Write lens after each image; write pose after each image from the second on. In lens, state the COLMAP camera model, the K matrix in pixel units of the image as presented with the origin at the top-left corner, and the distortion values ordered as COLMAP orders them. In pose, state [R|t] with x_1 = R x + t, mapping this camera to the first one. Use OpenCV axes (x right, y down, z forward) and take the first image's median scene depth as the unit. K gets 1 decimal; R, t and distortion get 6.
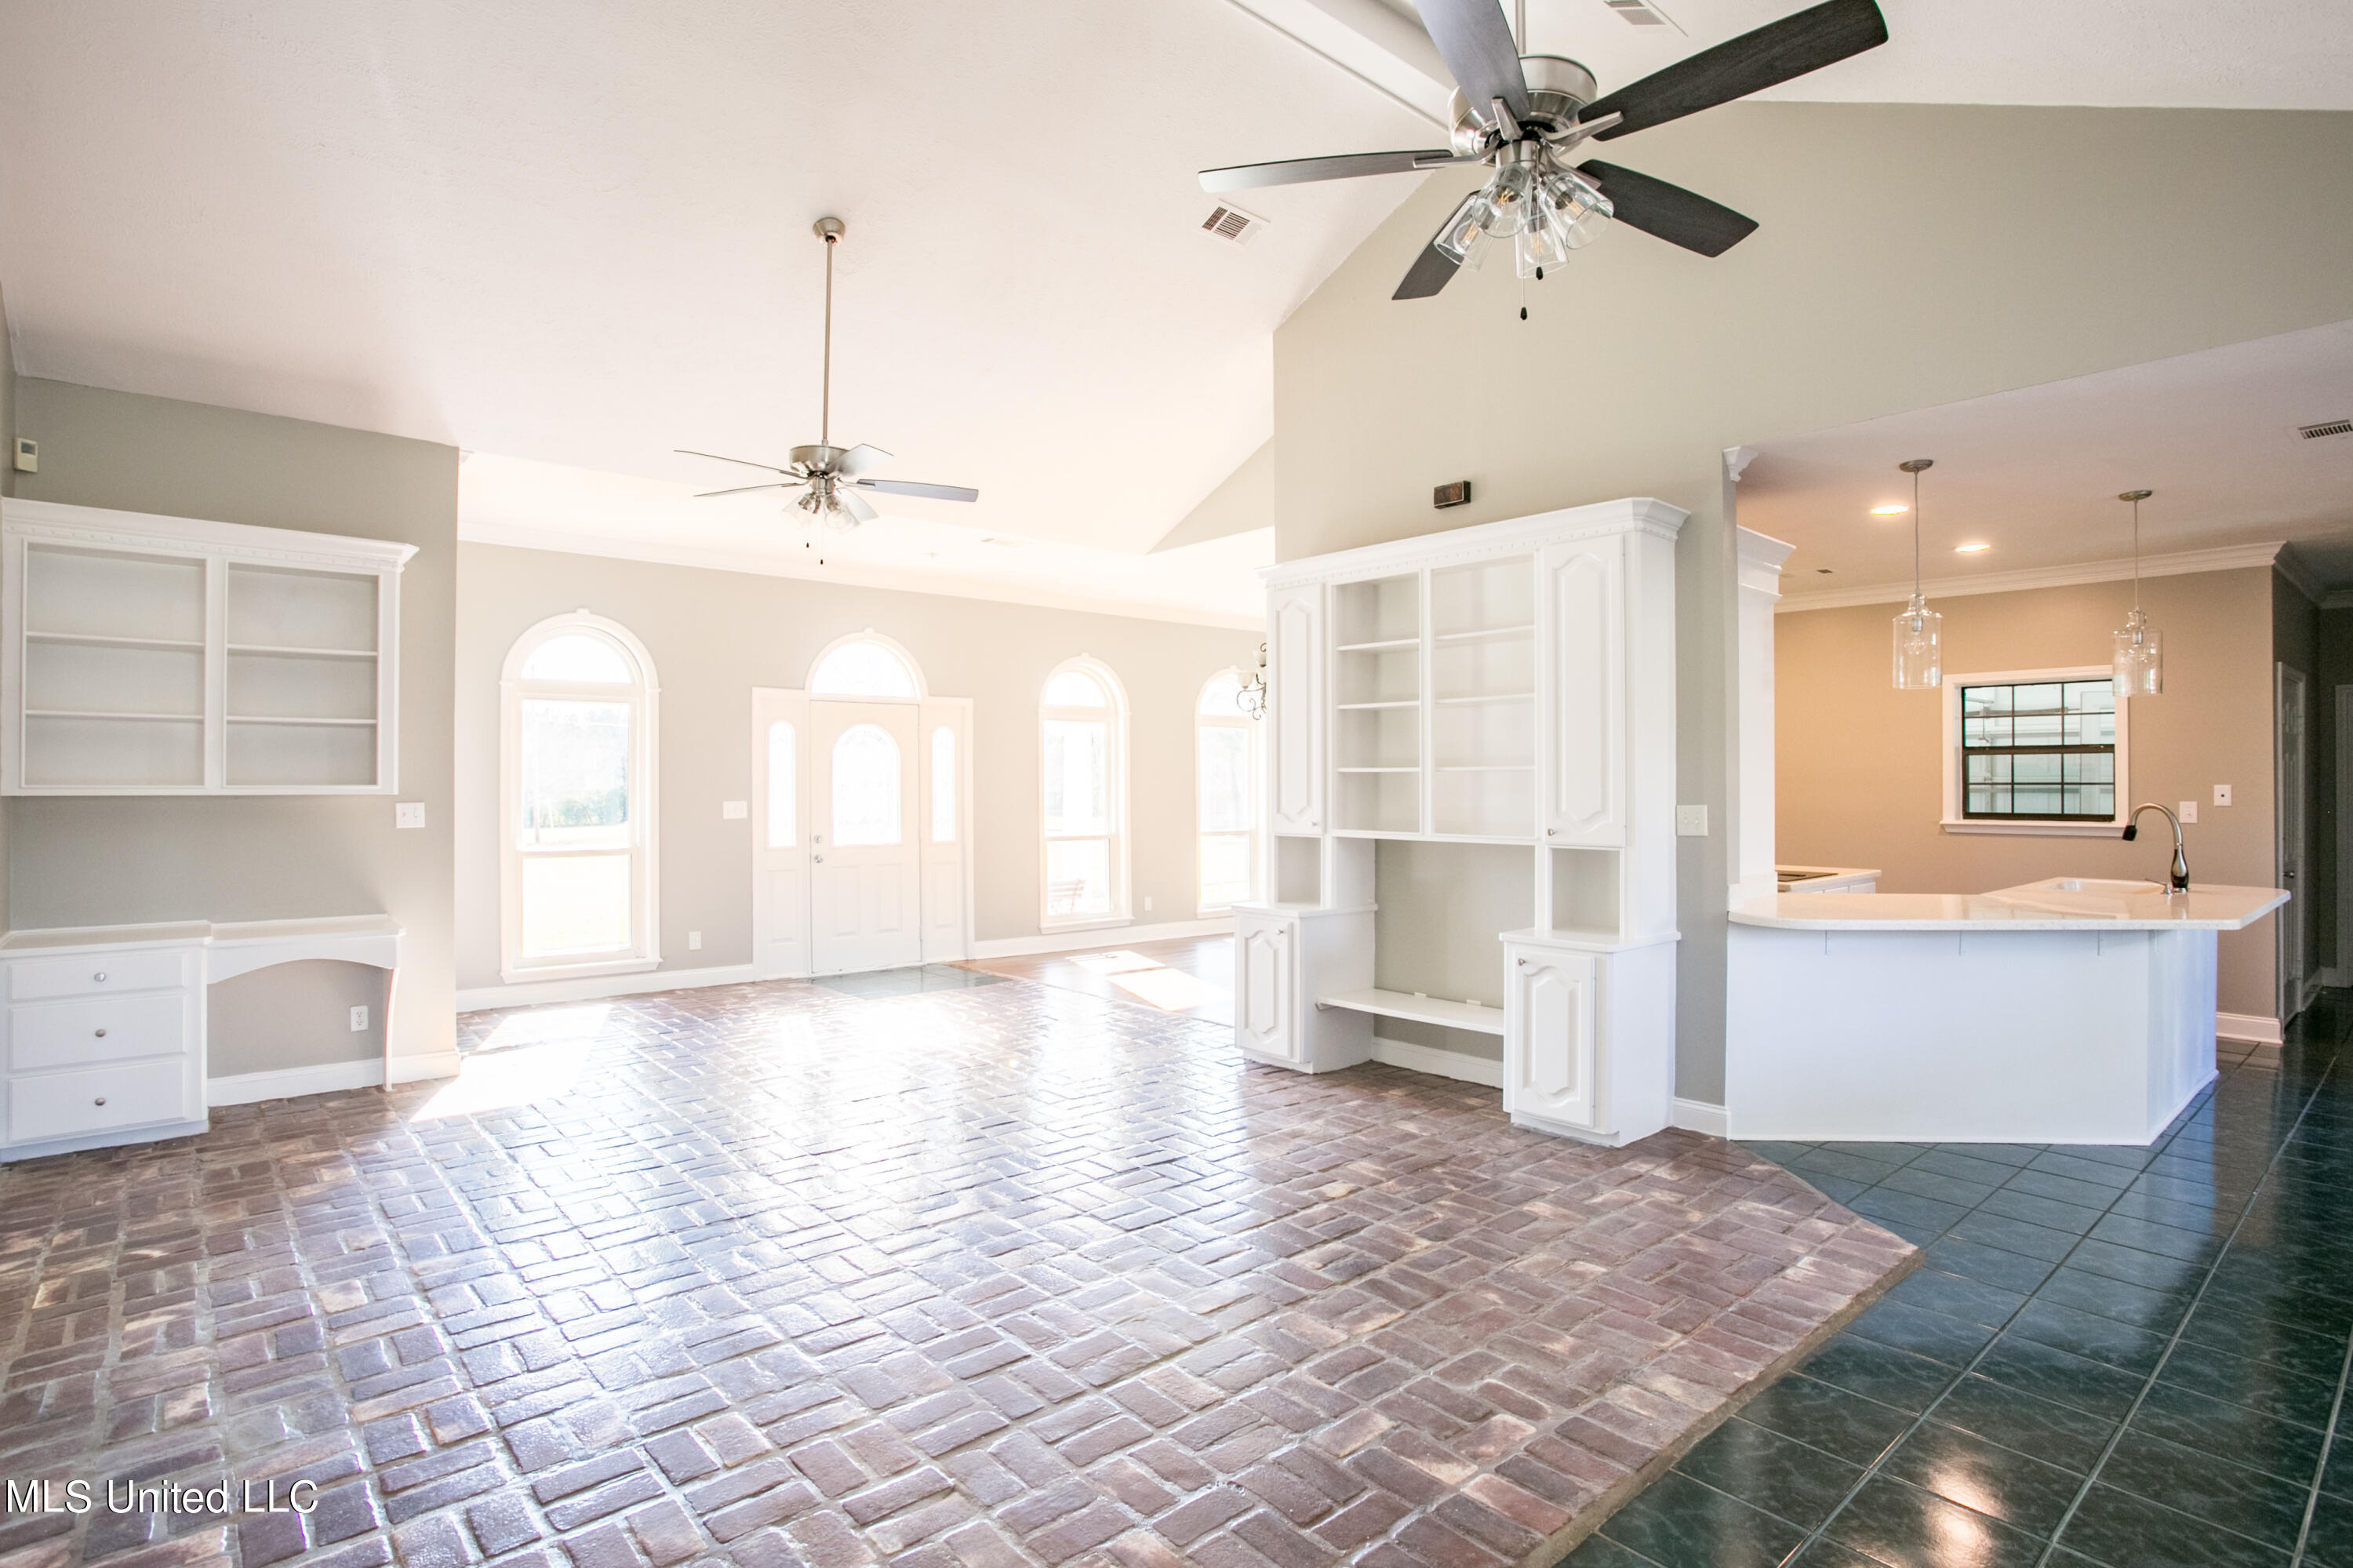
lens RADIAL K [[1164.9, 0, 1176.5], [0, 1164.9, 784.0], [0, 0, 1]] dist [-0.071791, 0.031238]
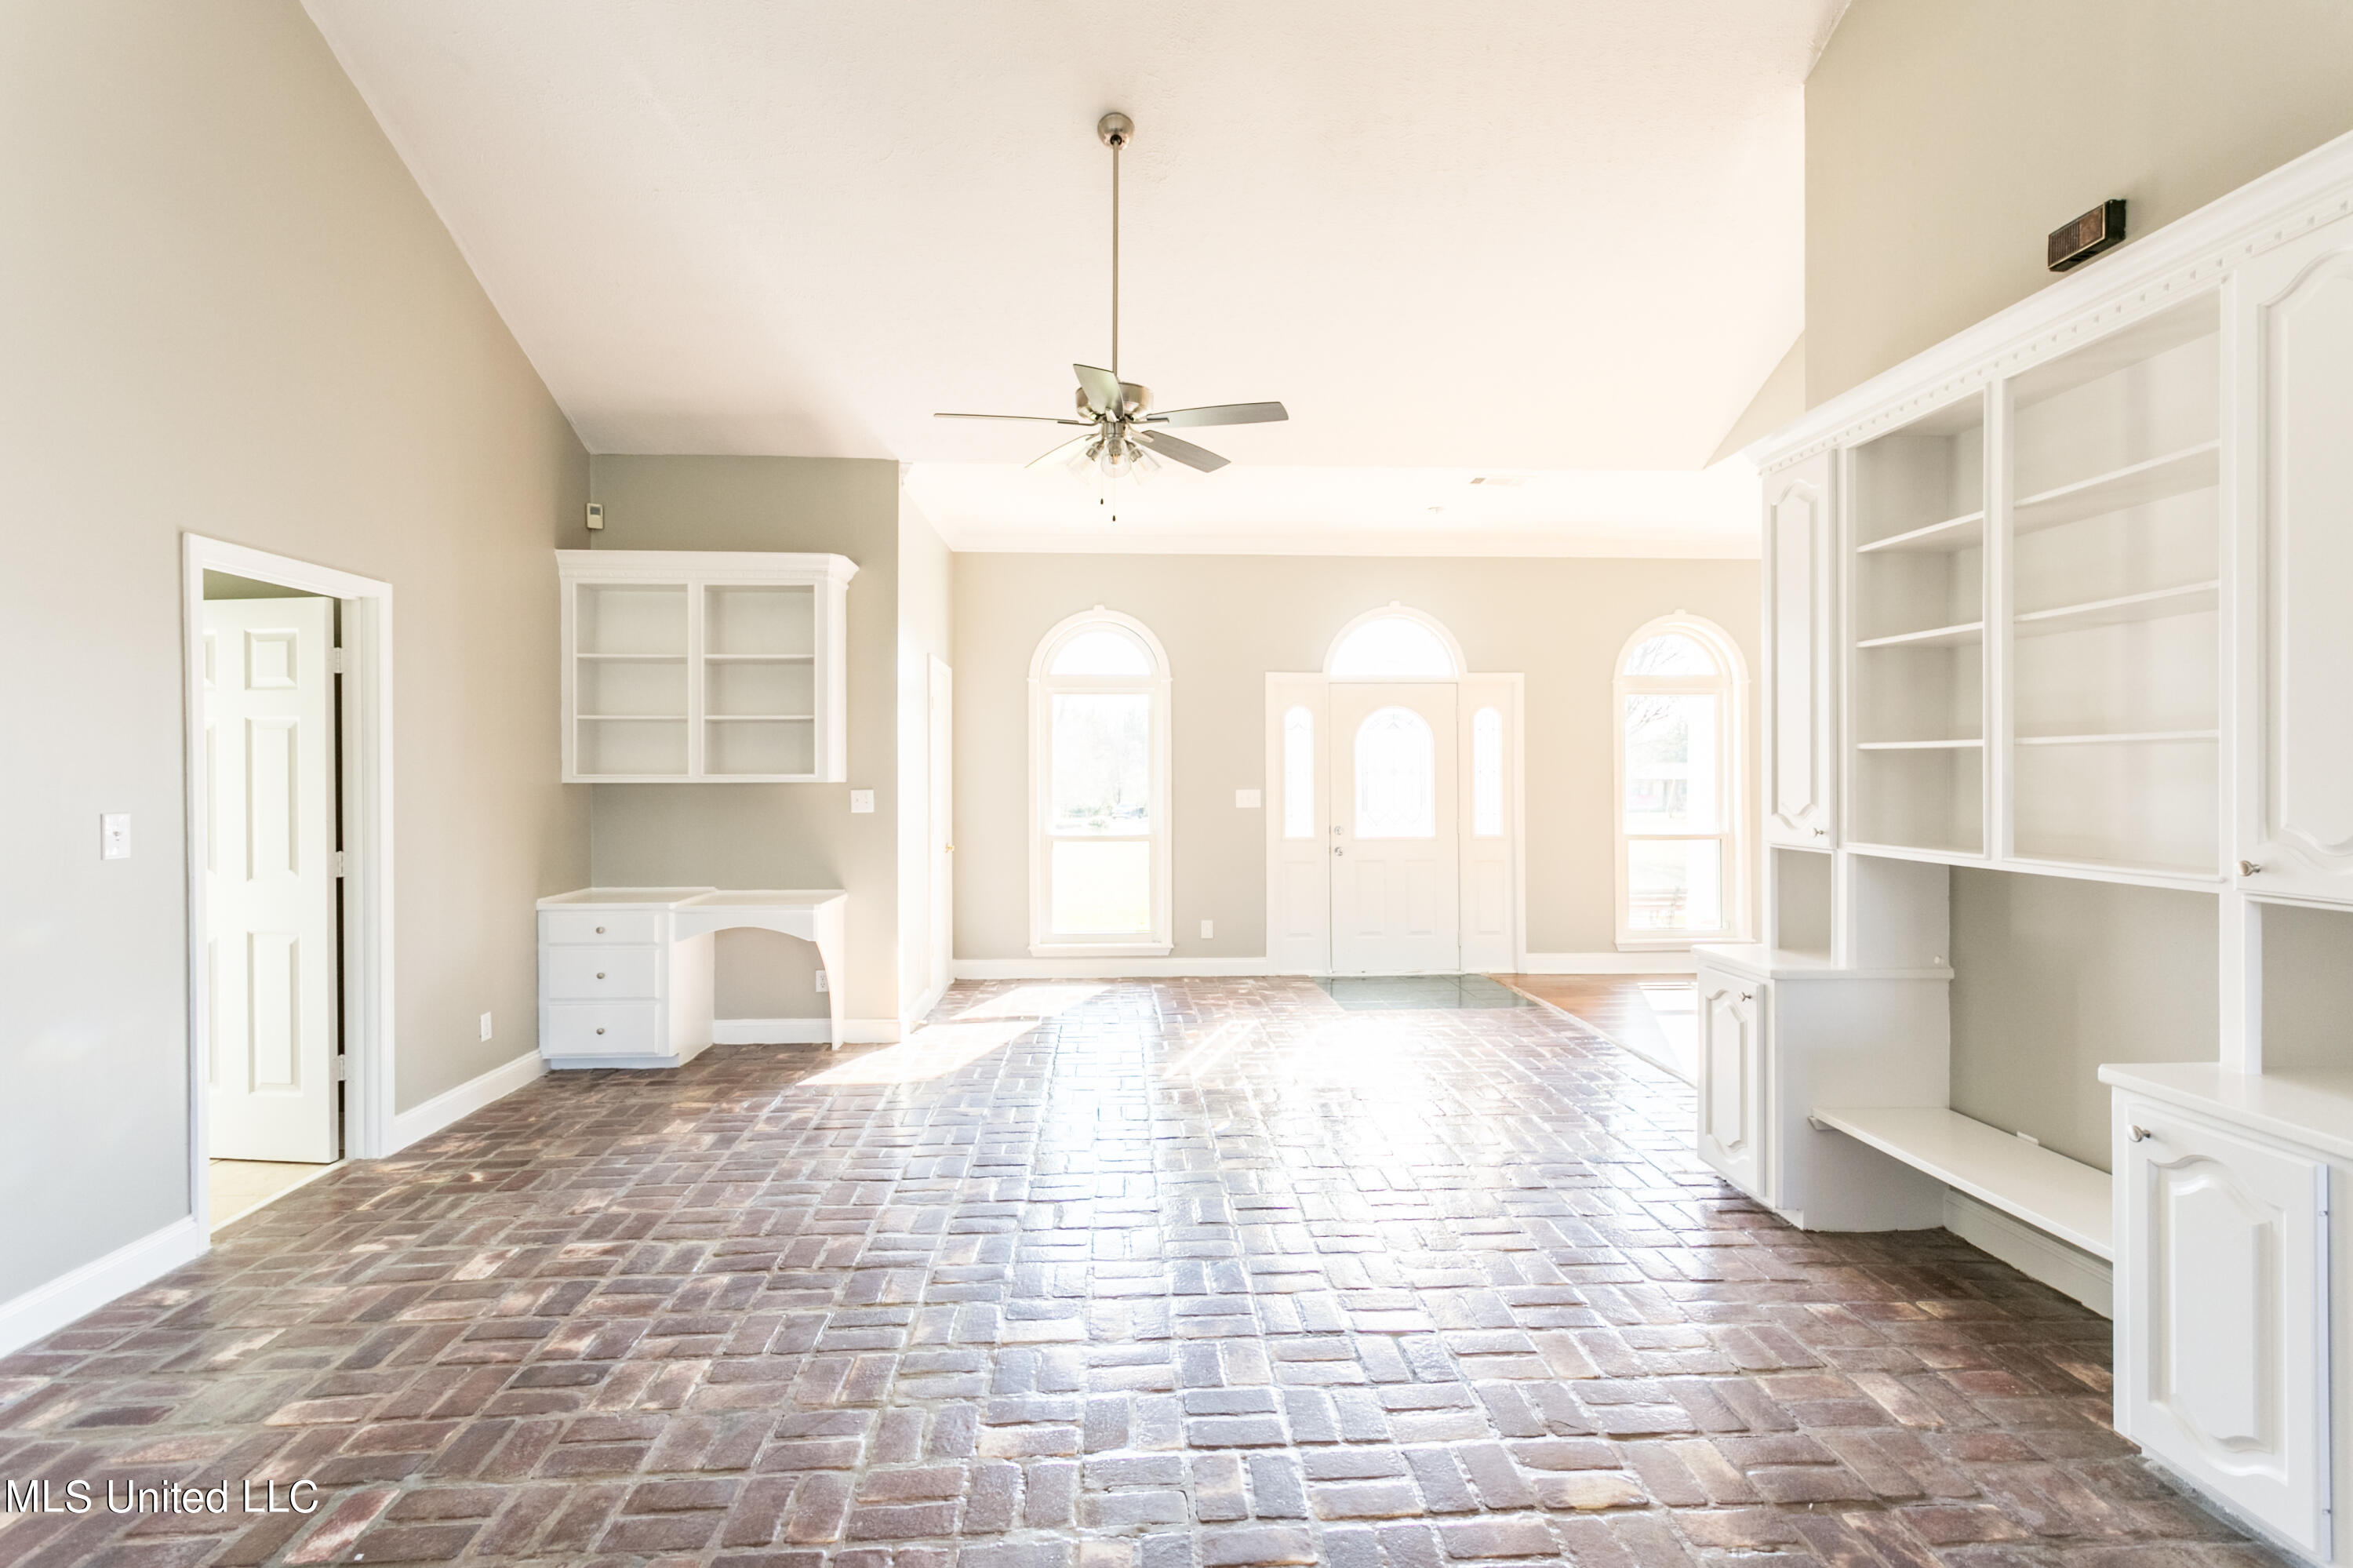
lens RADIAL K [[1109.1, 0, 1176.5], [0, 1109.1, 784.0], [0, 0, 1]] dist [0.004460, 0.000714]
pose [[0.790948, 0.003241, -0.611875, 0.215979], [0.002874, 0.999955, 0.009011, 0.001614], [0.611877, -0.008886, 0.790903, 0.316346]]
